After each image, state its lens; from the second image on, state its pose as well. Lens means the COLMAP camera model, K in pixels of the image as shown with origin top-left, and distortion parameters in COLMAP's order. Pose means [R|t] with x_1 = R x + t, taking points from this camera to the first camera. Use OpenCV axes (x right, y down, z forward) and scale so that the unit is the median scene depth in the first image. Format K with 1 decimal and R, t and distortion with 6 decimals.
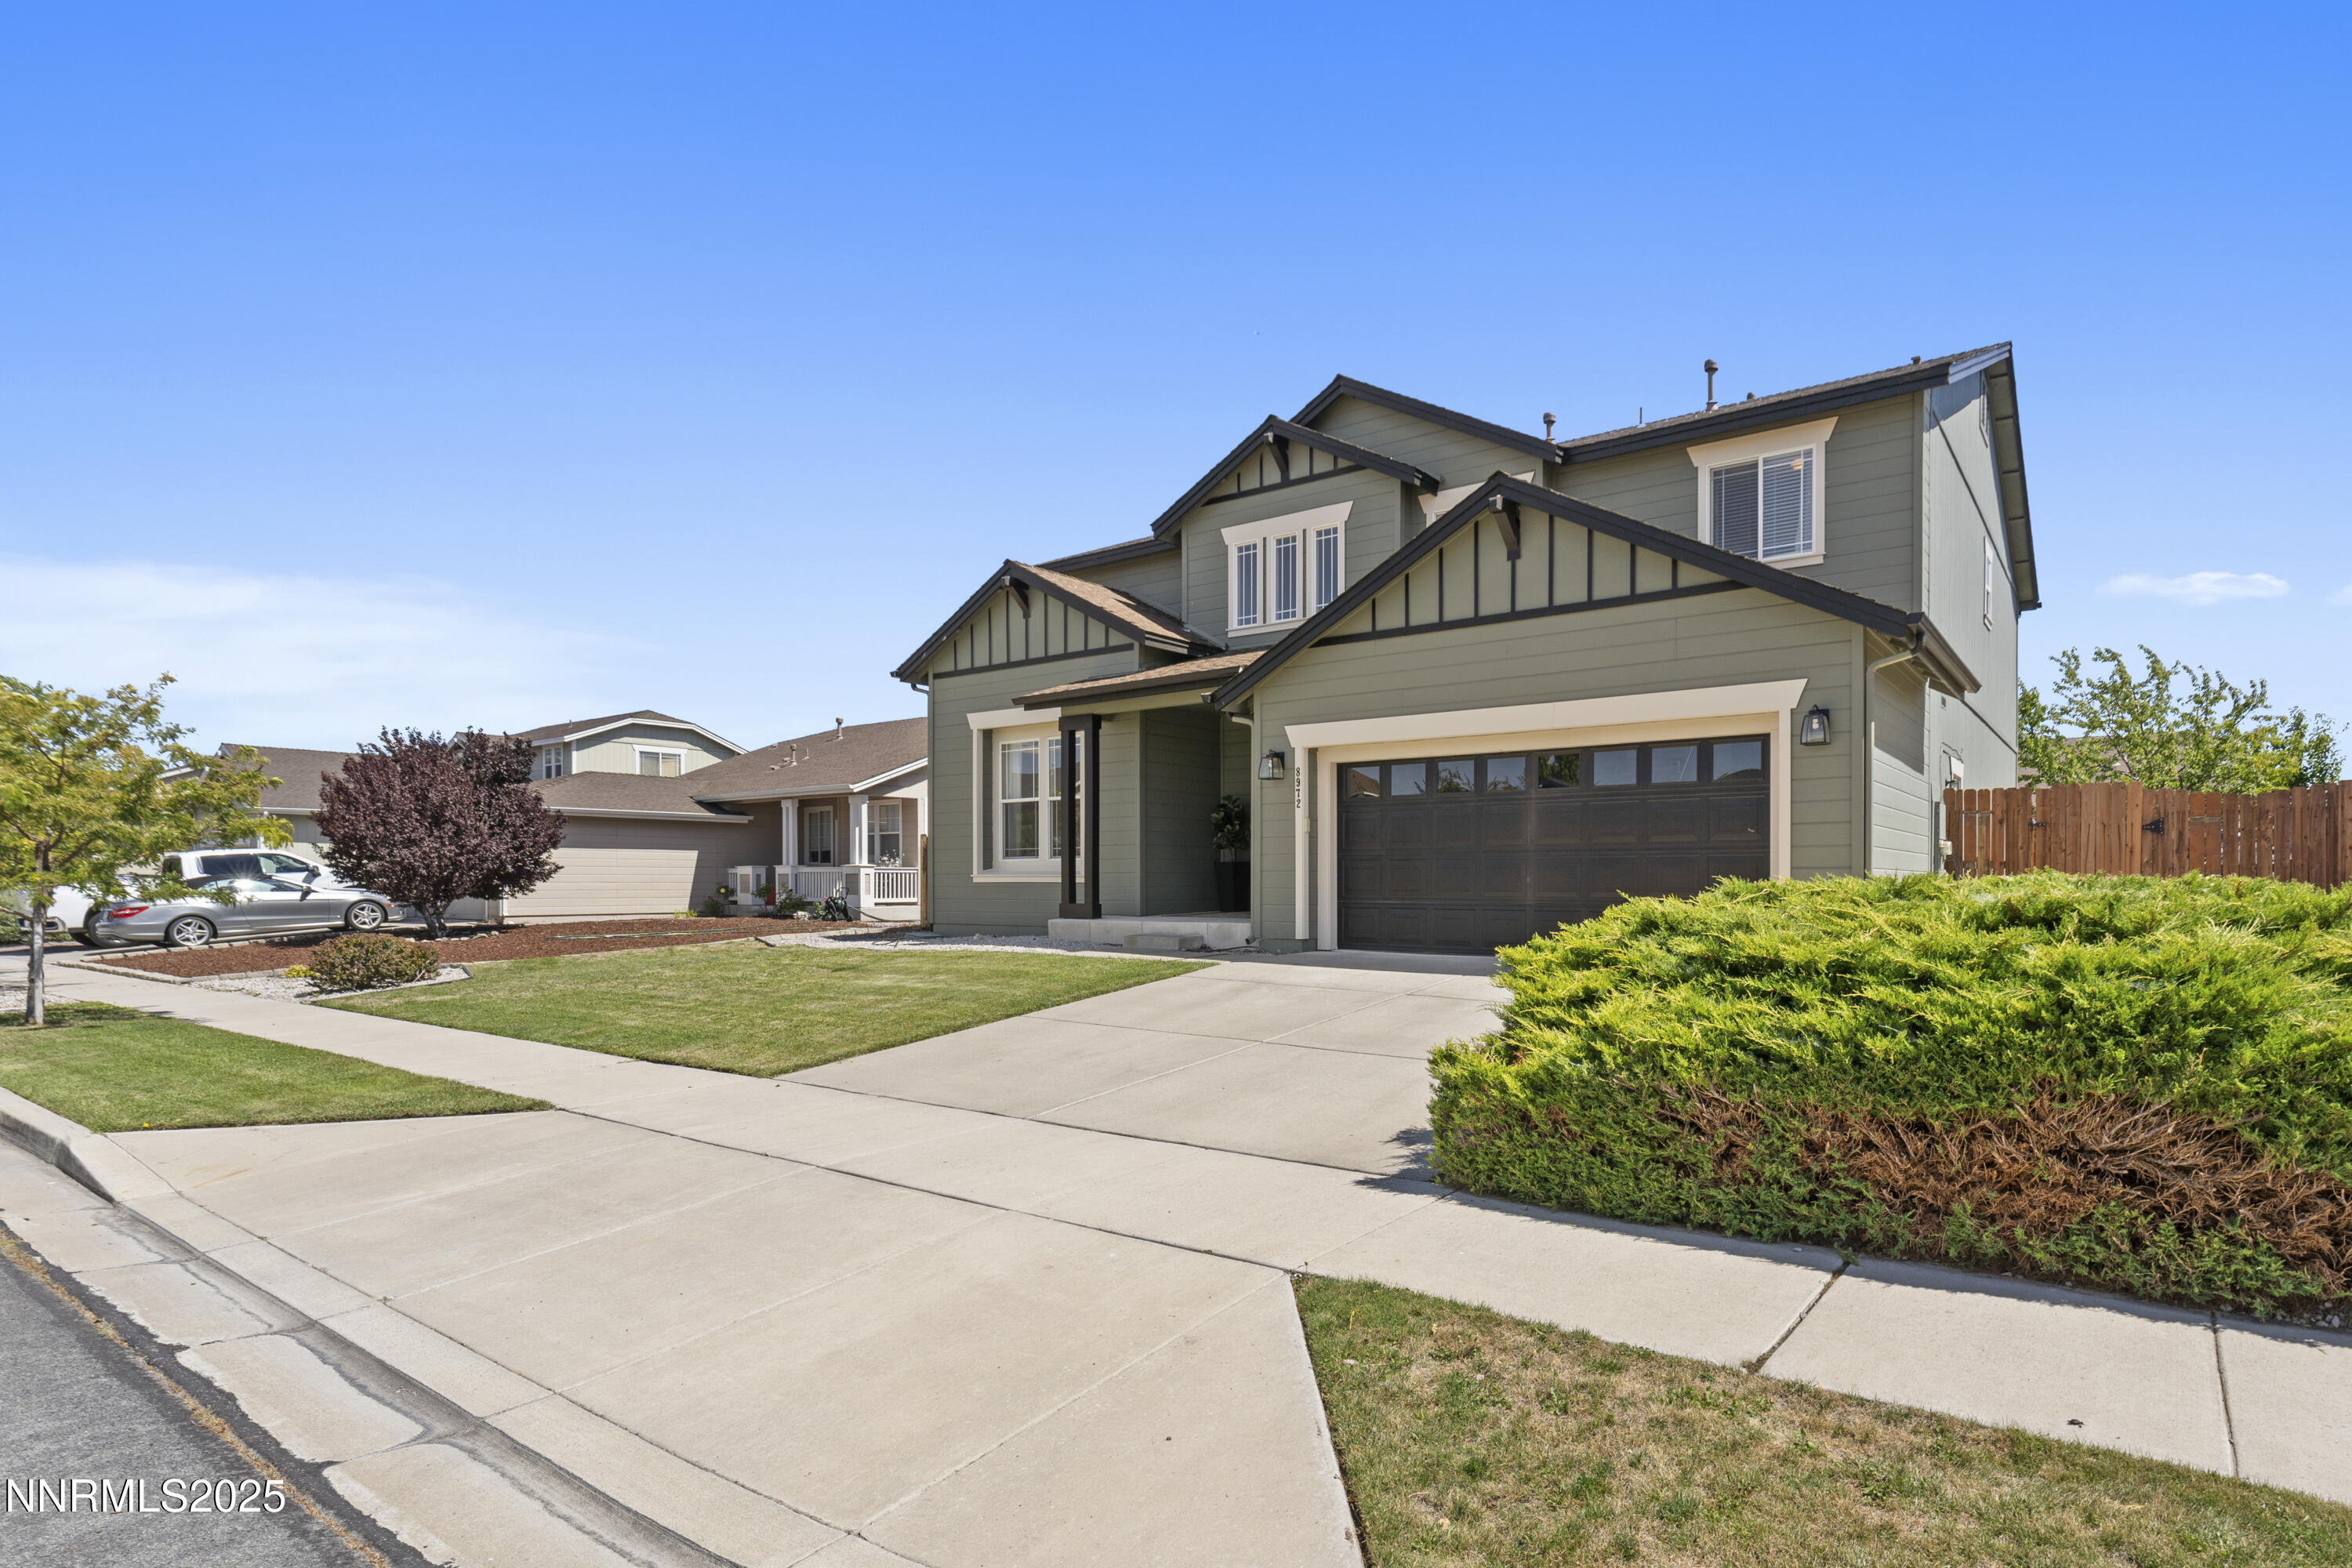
lens RADIAL K [[905.4, 0, 1176.0], [0, 905.4, 784.0], [0, 0, 1]] dist [-0.000140, -0.000027]
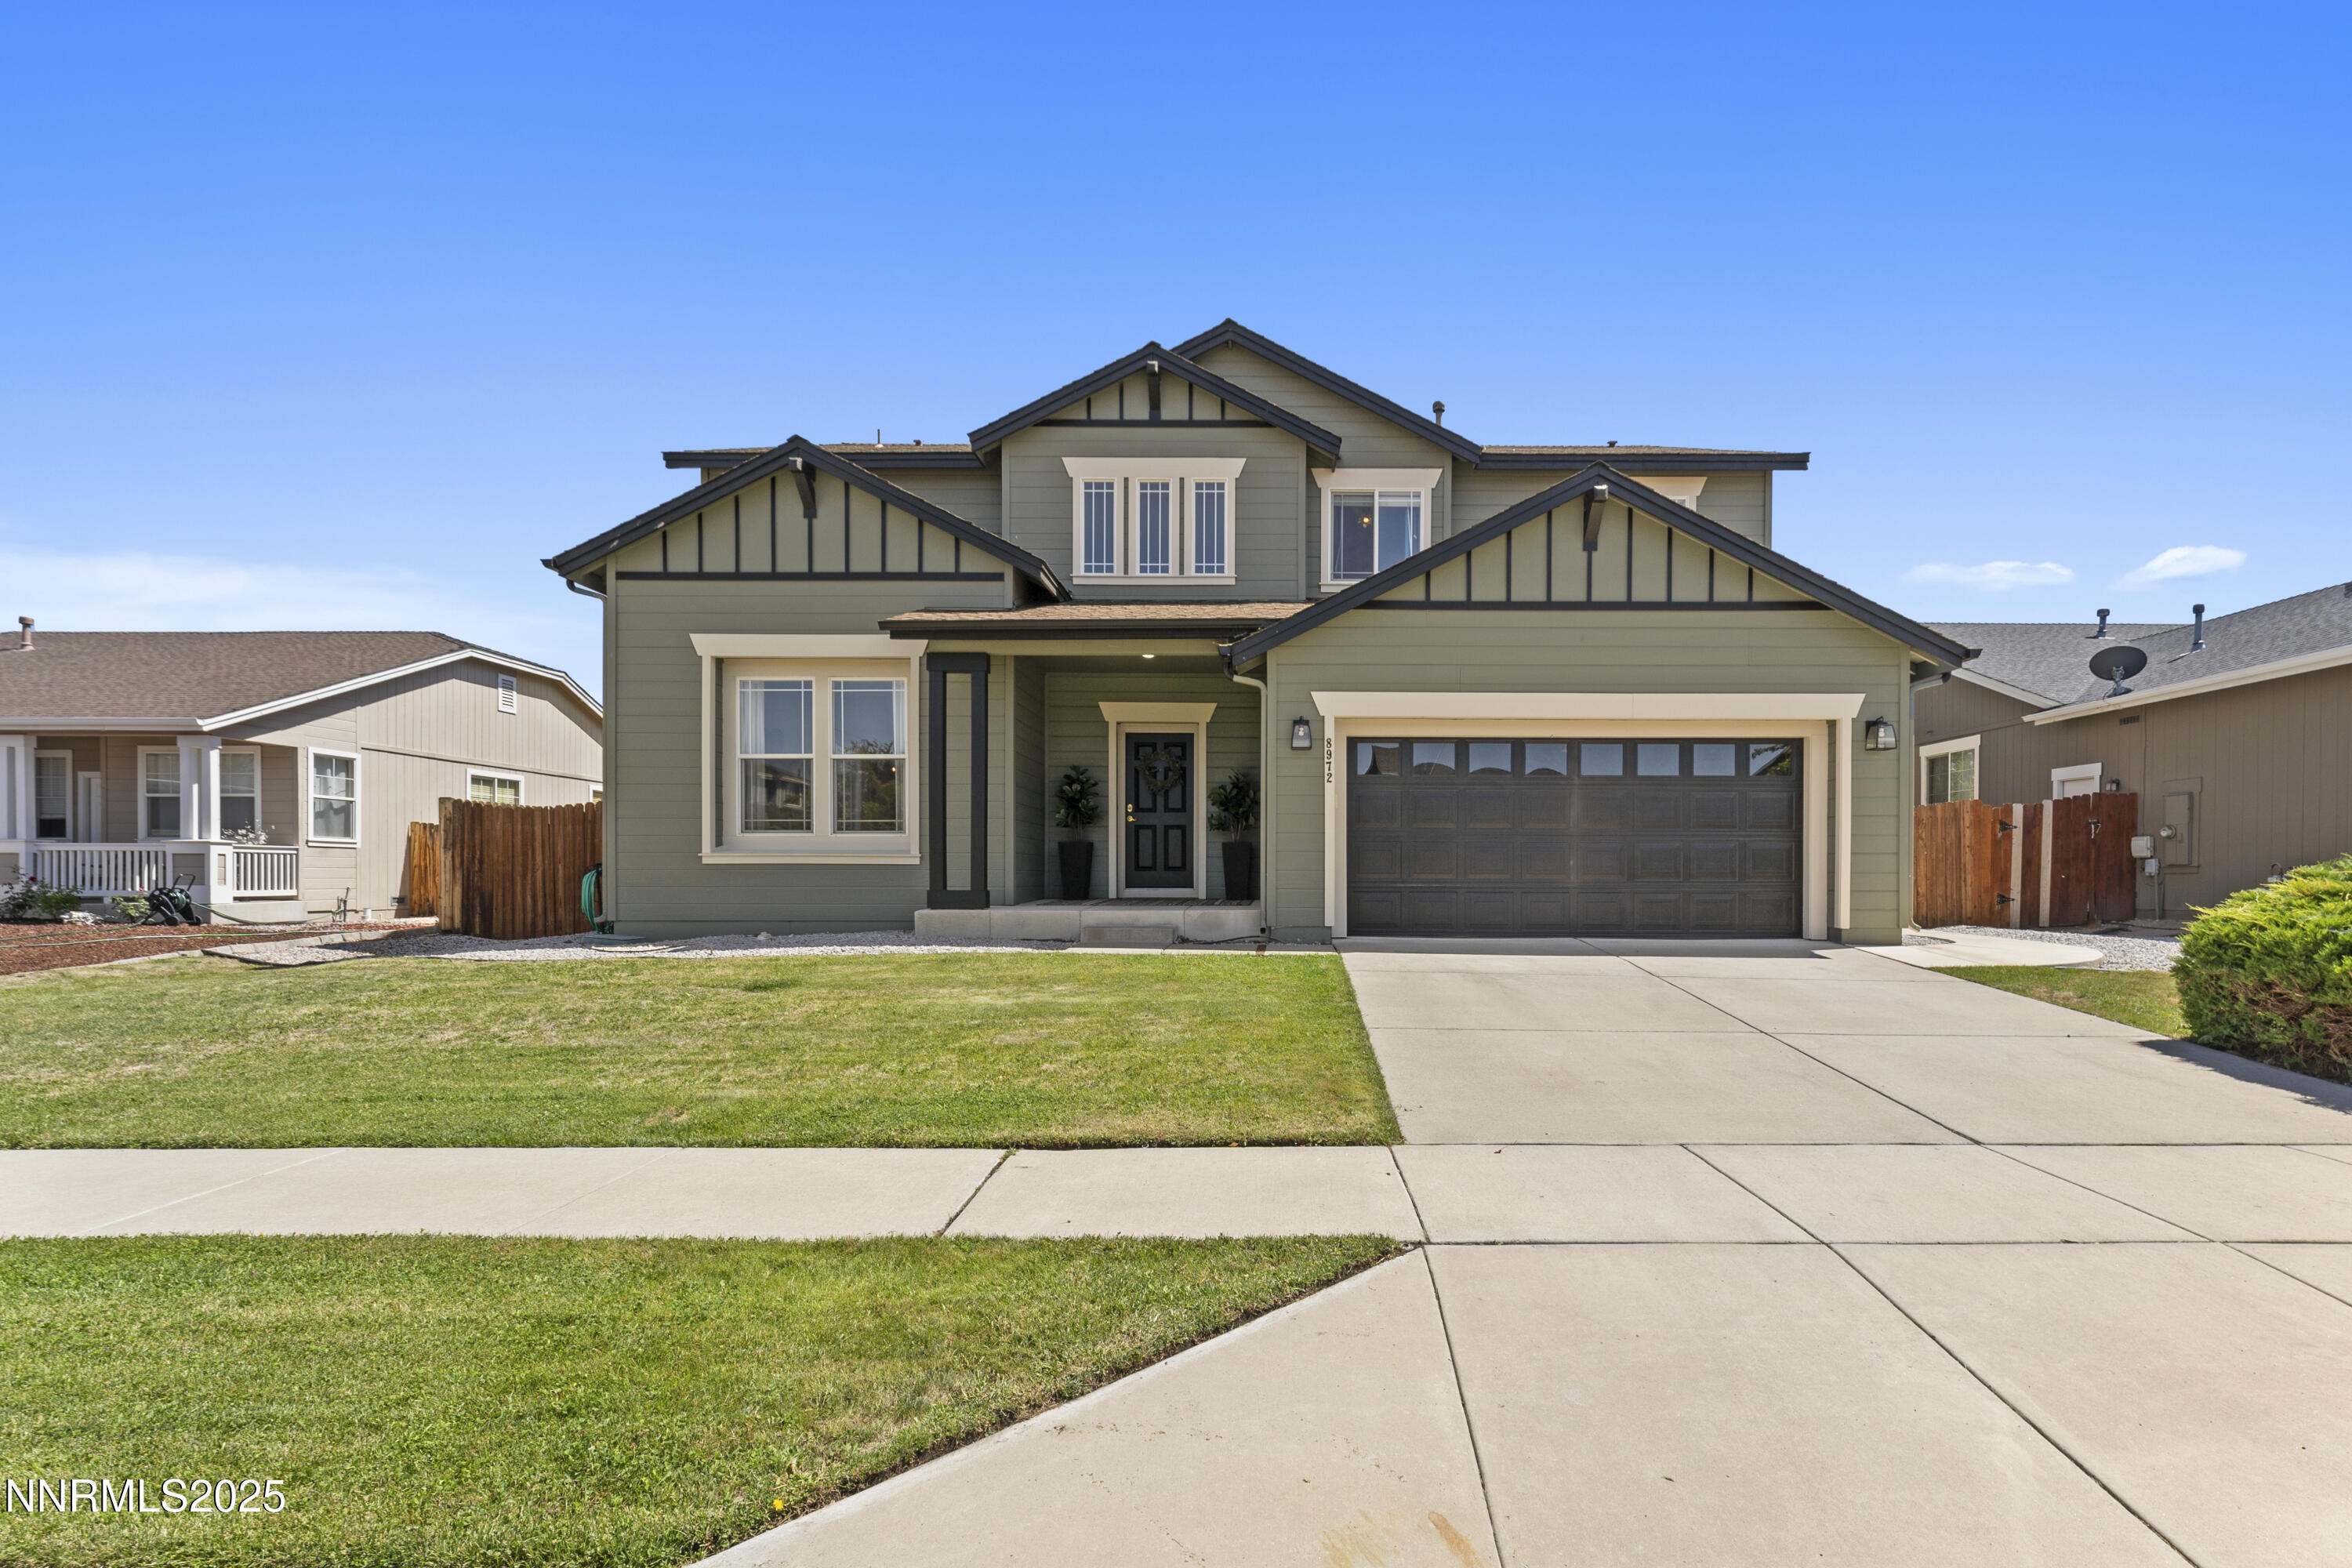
lens RADIAL K [[949.4, 0, 1189.4], [0, 949.4, 790.6], [0, 0, 1]] dist [0.001241, 0.000214]
pose [[0.868623, 0.047460, 0.493195, -0.316319], [-0.058554, 0.998259, 0.007062, 0.024616], [-0.492002, -0.035013, 0.869890, 0.164408]]
